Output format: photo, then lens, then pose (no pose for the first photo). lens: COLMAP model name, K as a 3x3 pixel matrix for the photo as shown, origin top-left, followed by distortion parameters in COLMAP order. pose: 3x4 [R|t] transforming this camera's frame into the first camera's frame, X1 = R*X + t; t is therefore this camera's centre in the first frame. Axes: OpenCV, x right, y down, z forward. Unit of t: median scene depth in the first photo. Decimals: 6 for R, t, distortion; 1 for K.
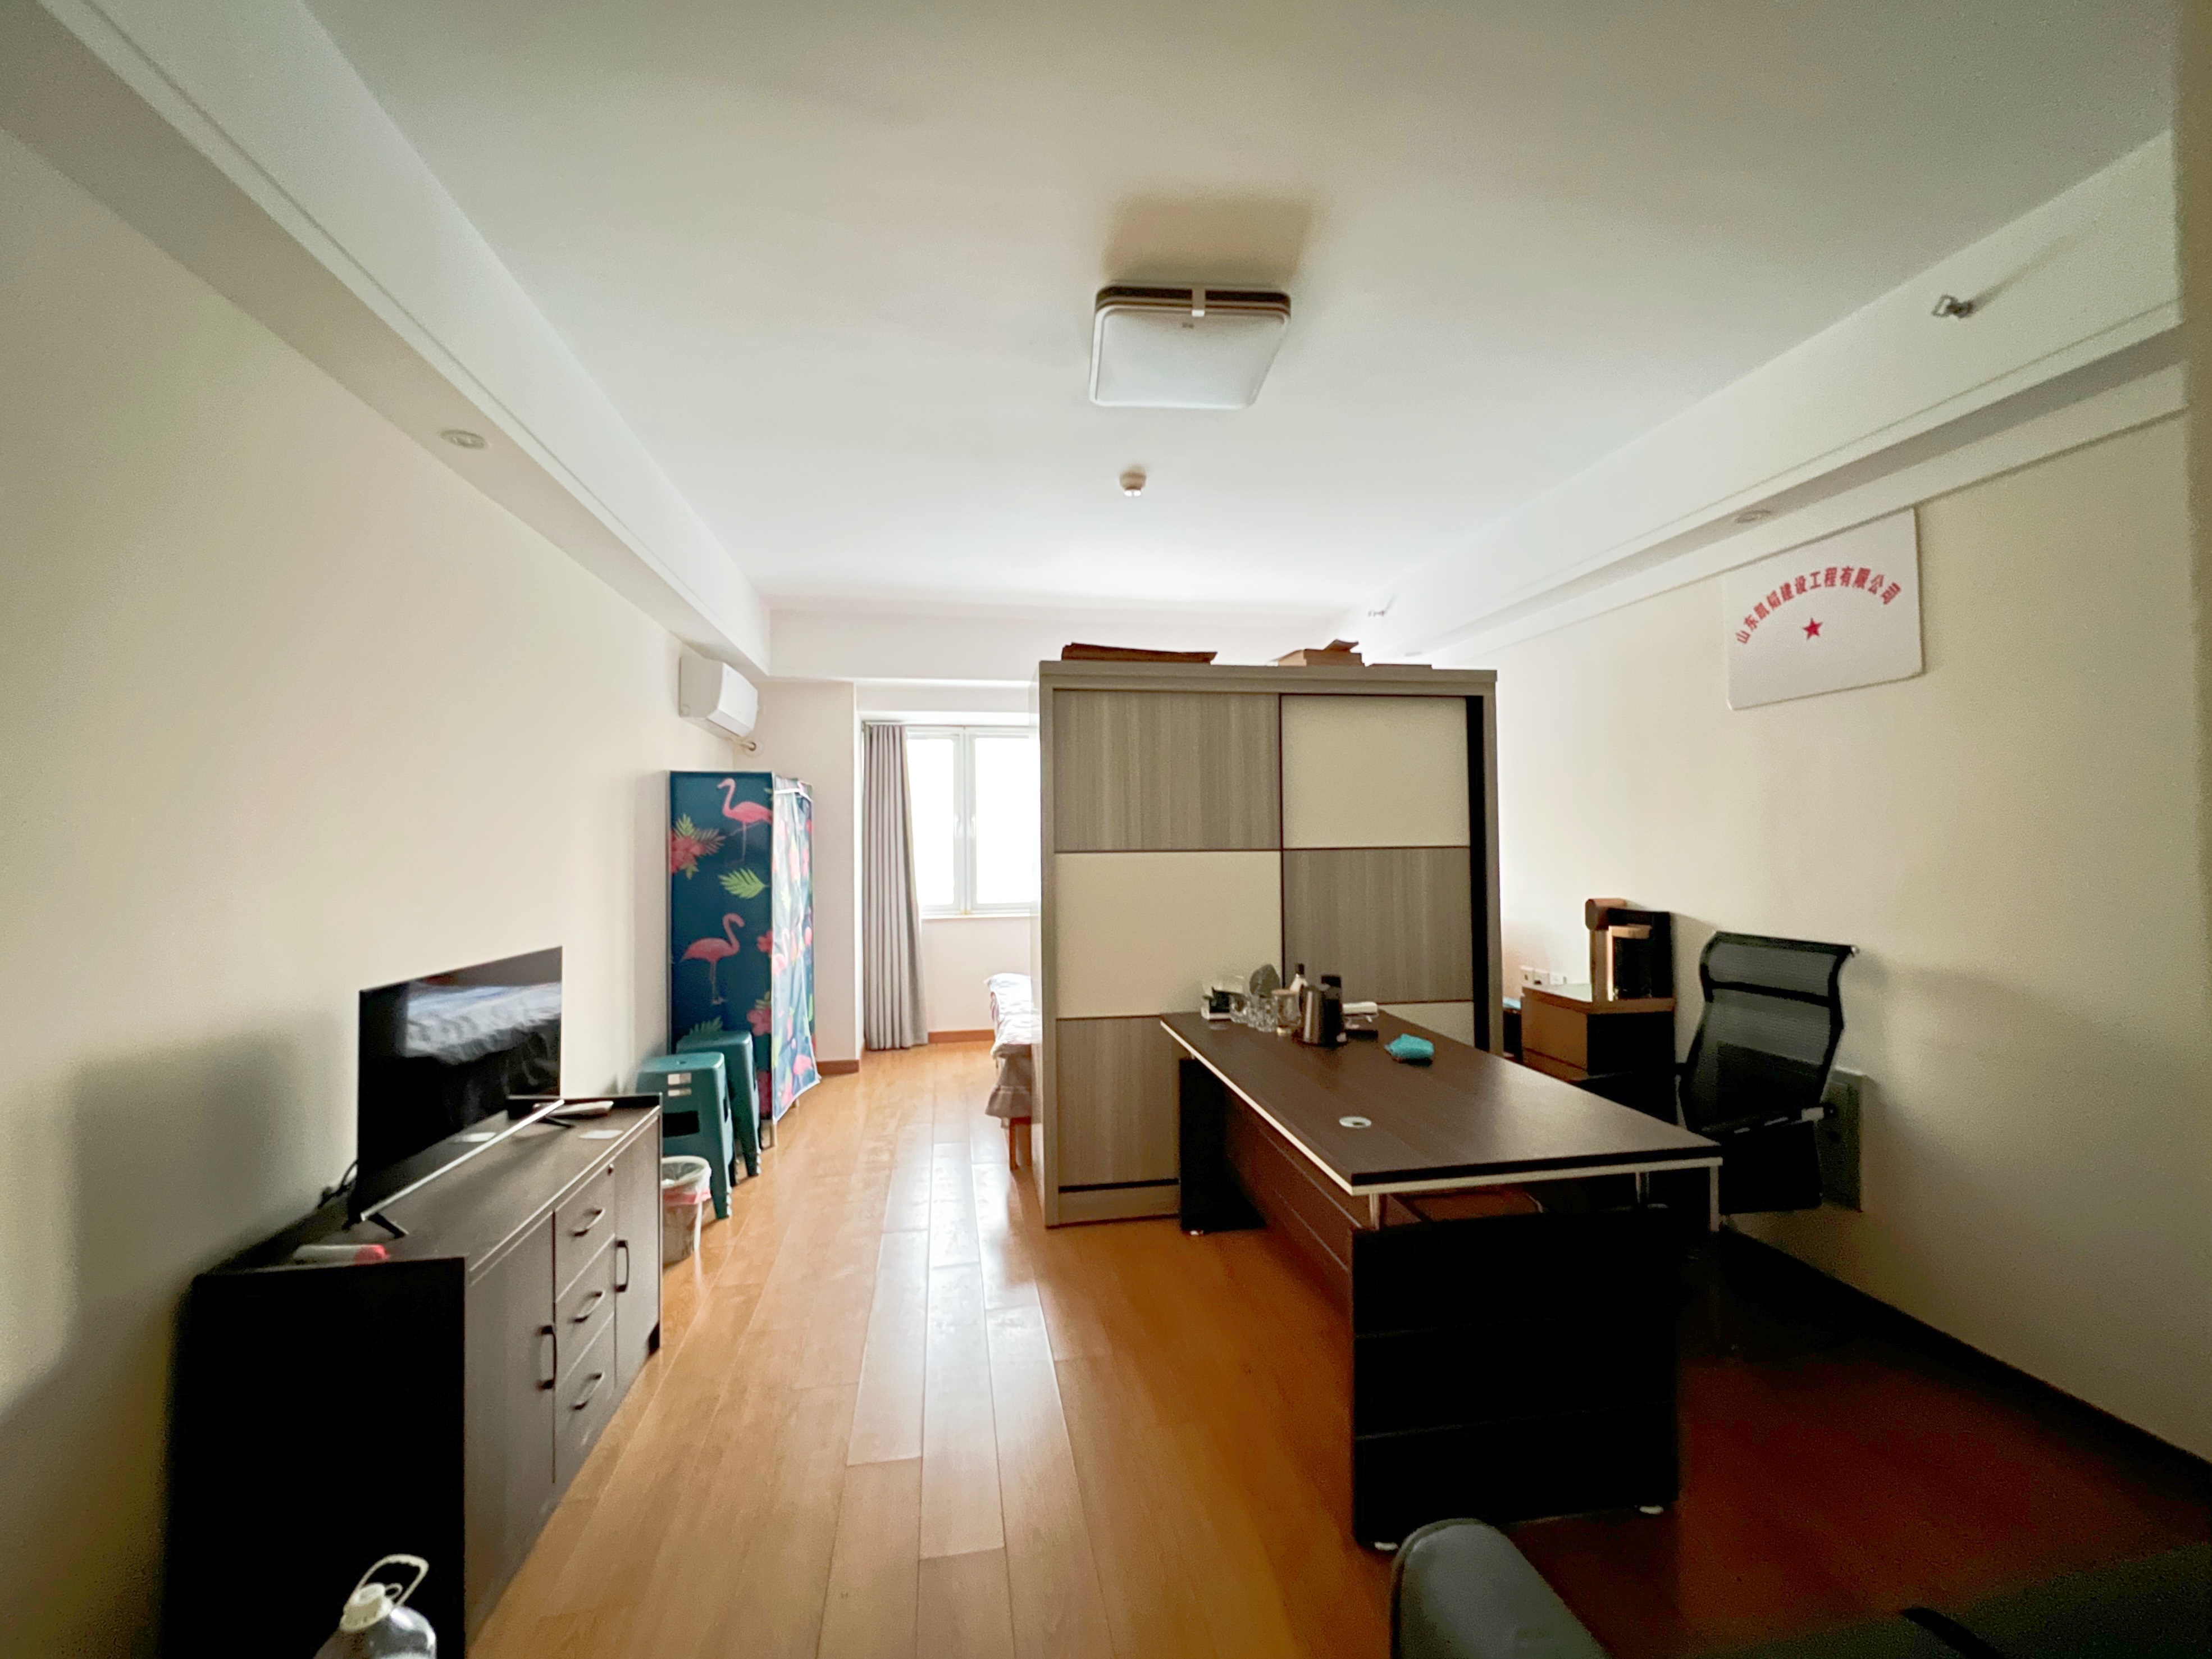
lens RADIAL K [[877.4, 0, 1105.9], [0, 877.4, 824.5], [0, 0, 1]] dist [0.000099, 0.000151]
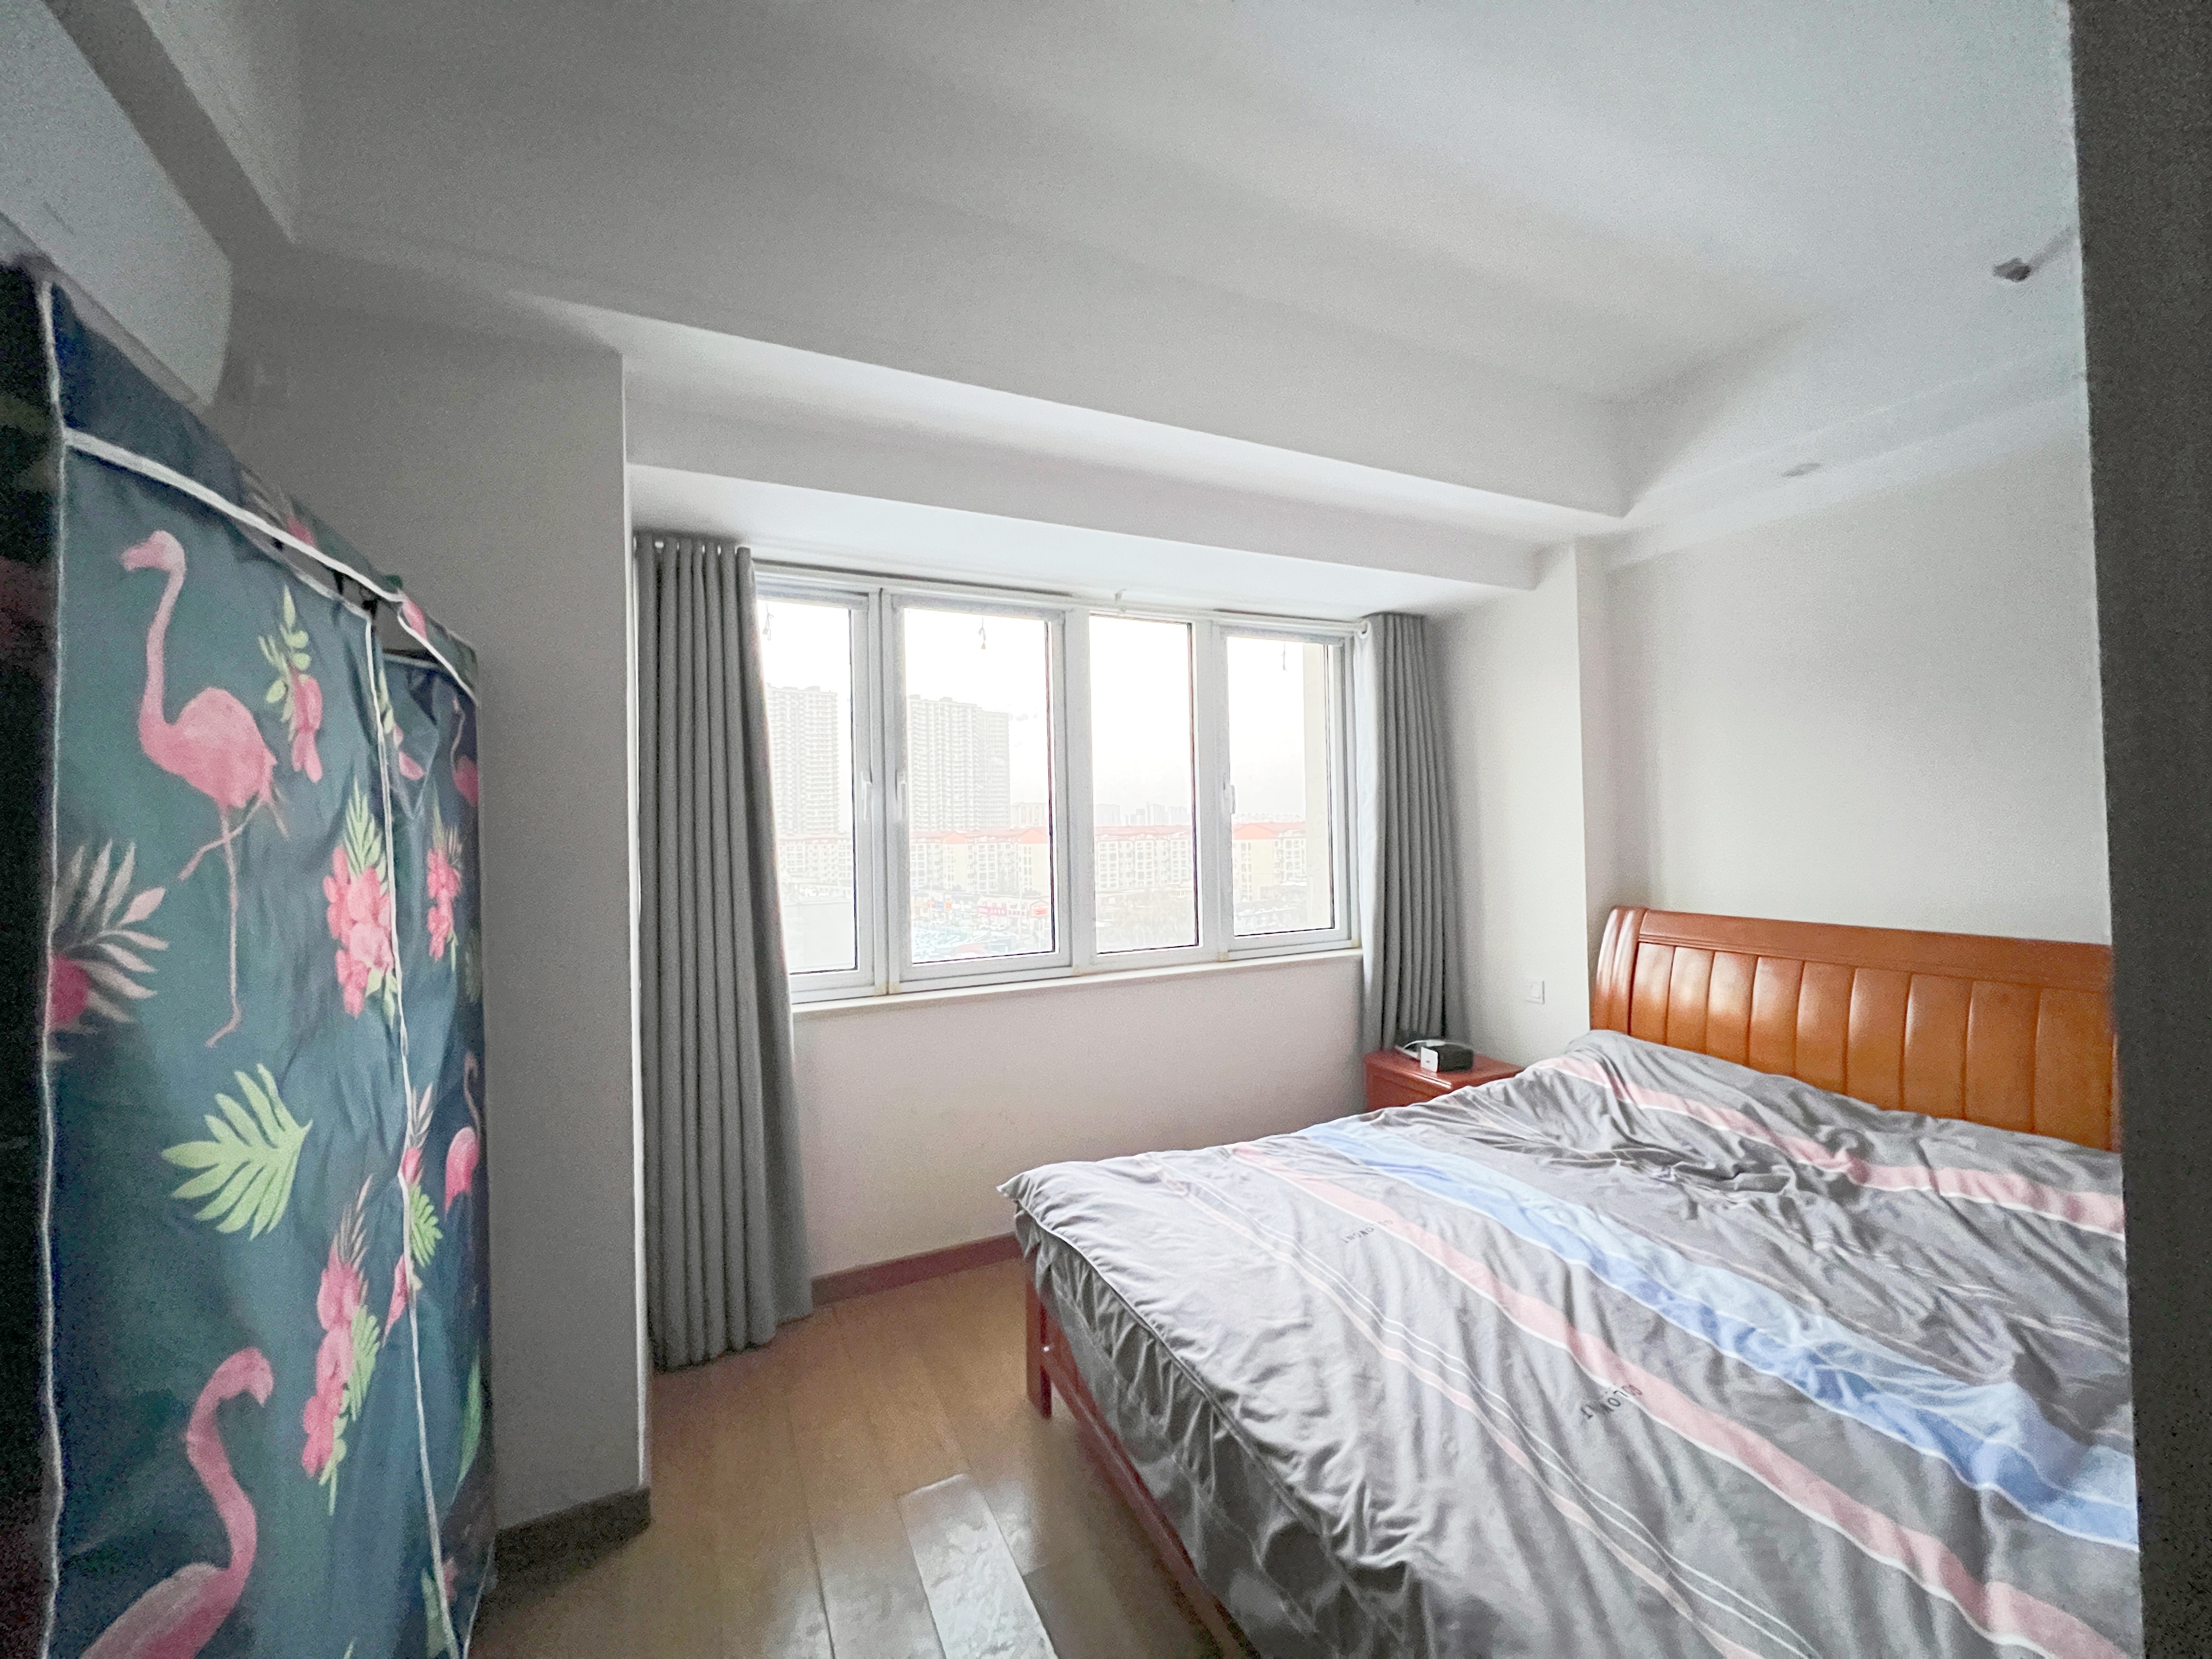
lens RADIAL K [[877.4, 0, 1105.9], [0, 877.4, 824.5], [0, 0, 1]] dist [0.000099, 0.000151]
pose [[0.965528, -0.008398, 0.260165, -0.179619], [0.007959, 0.999965, 0.002743, 0.015954], [-0.260179, -0.000578, 0.965560, 0.572976]]
